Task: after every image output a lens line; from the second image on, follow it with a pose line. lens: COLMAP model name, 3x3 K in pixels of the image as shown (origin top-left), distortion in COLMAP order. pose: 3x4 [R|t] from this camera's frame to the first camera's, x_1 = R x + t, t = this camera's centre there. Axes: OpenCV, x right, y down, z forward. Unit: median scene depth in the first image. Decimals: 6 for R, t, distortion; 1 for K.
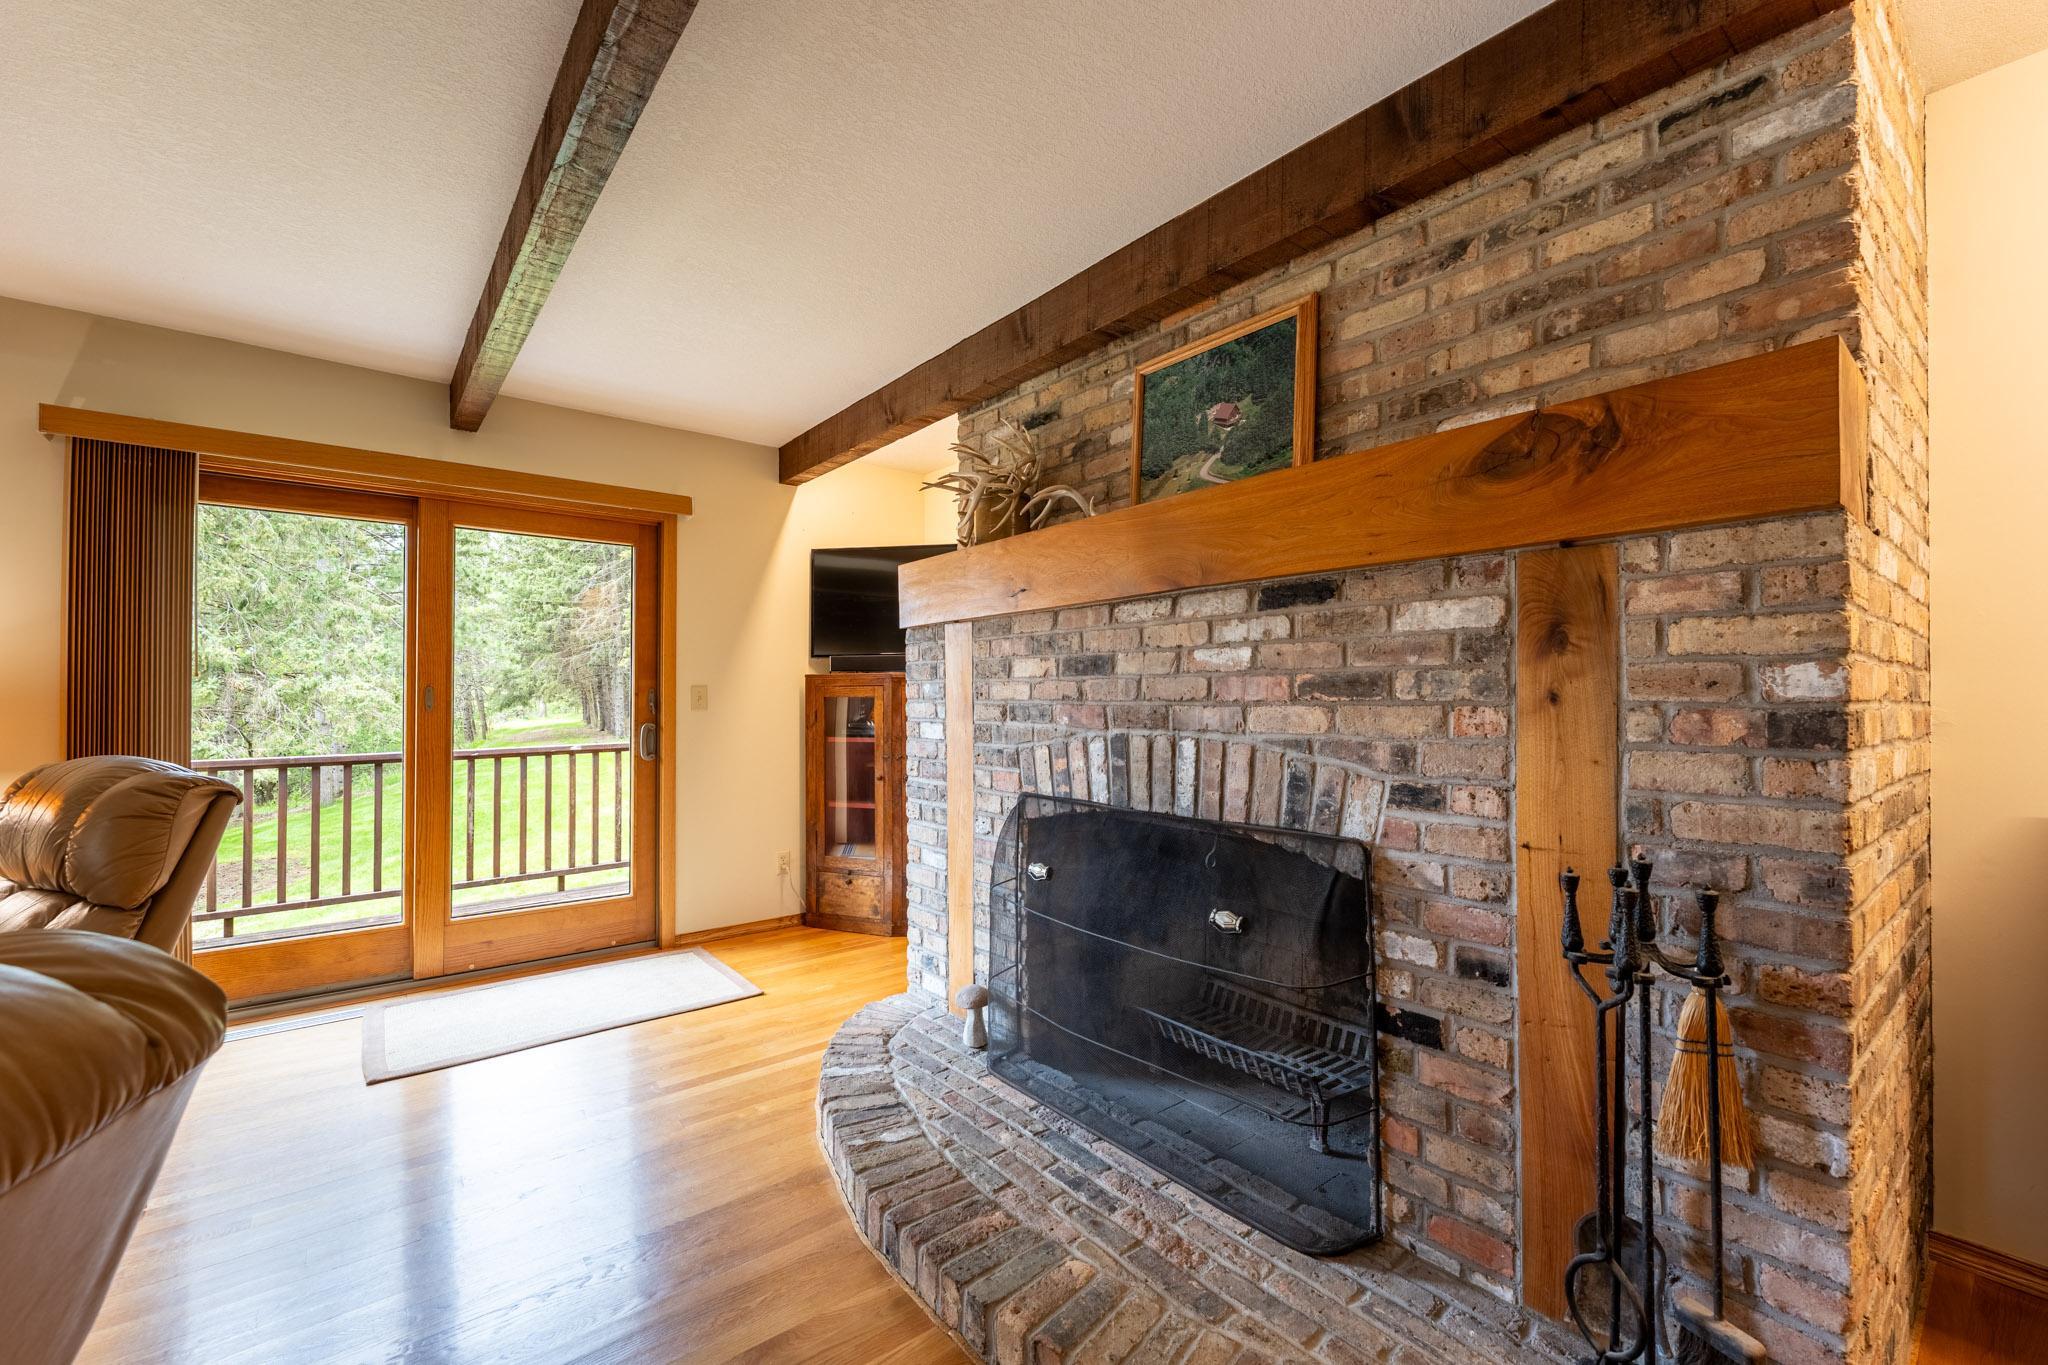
lens RADIAL K [[832.8, 0, 1036.2], [0, 832.8, 697.5], [0, 0, 1]] dist [-0.015328, 0.001796]
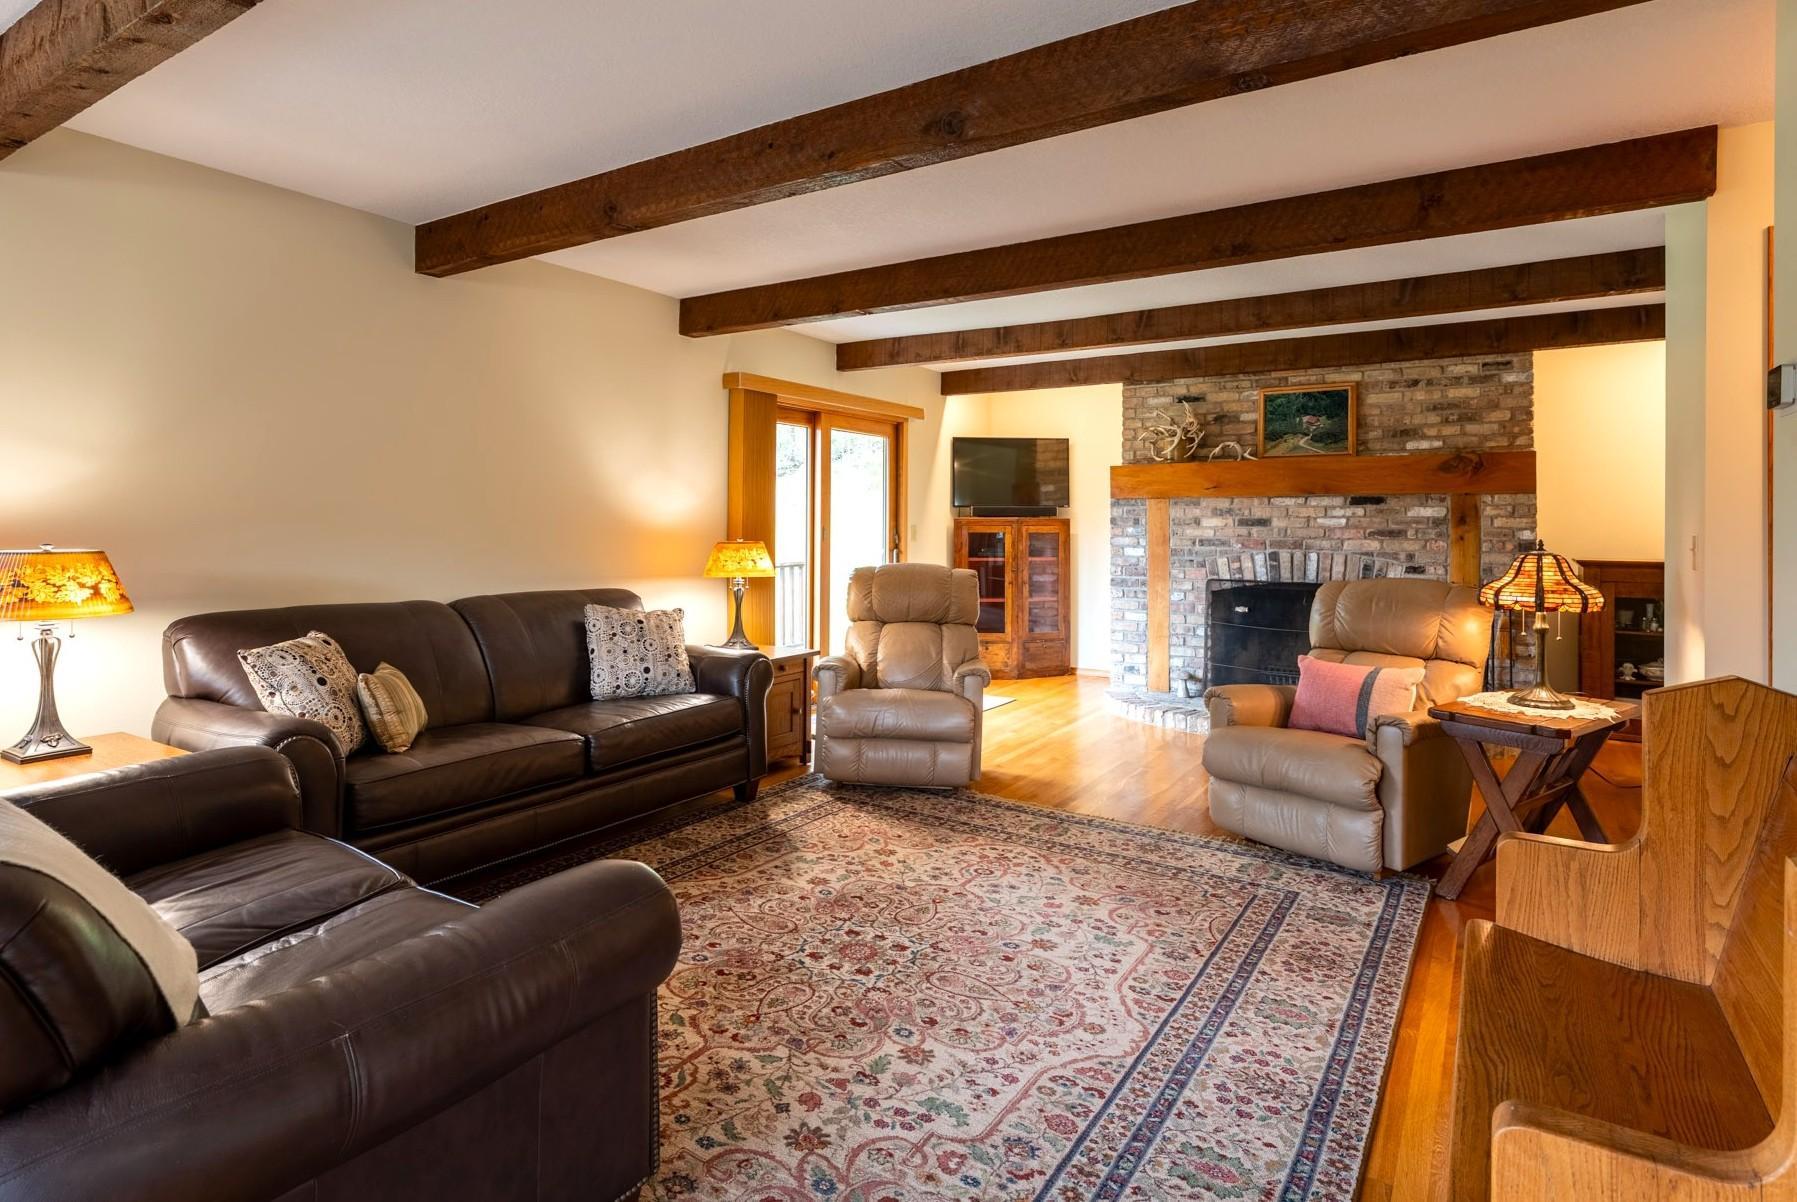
lens RADIAL K [[913.1, 0, 940.3], [0, 913.1, 529.7], [0, 0, 1]] dist [-0.001090, -0.000500]
pose [[0.942872, 0.001190, 0.333153, -2.002613], [-0.003734, 0.999969, 0.006996, -0.039958], [-0.333134, -0.007840, 0.942847, -1.383776]]
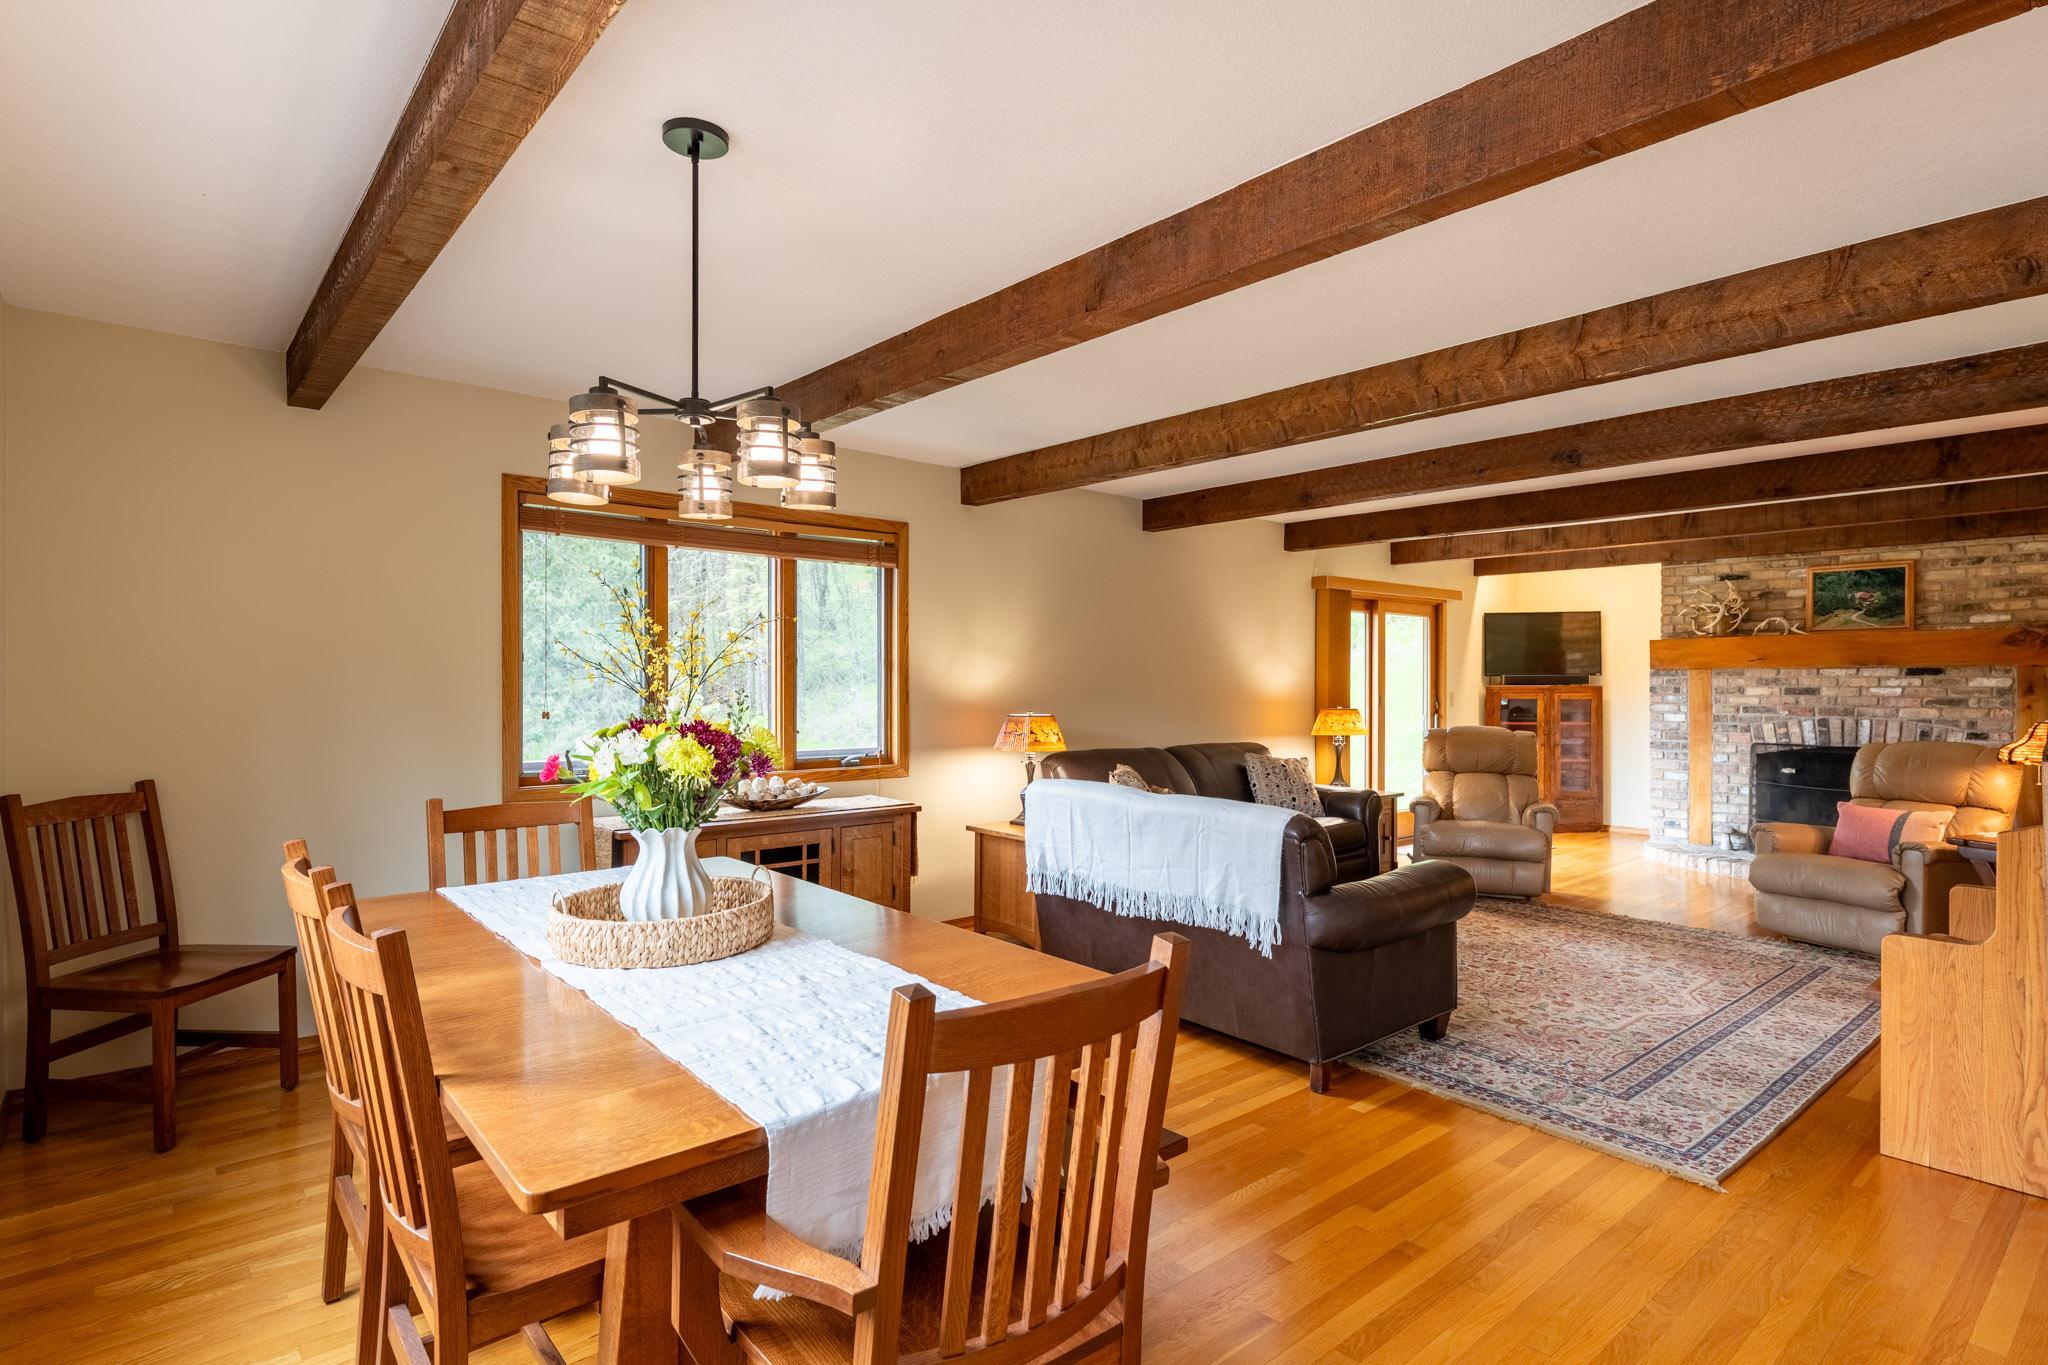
lens RADIAL K [[1040.6, 0, 1033.7], [0, 1040.6, 690.5], [0, 0, 1]] dist [-0.001090, -0.000500]
pose [[0.999748, -0.001570, 0.022386, -2.913856], [0.001354, 0.999953, 0.009635, -0.092489], [-0.022401, -0.009602, 0.999703, -2.626711]]
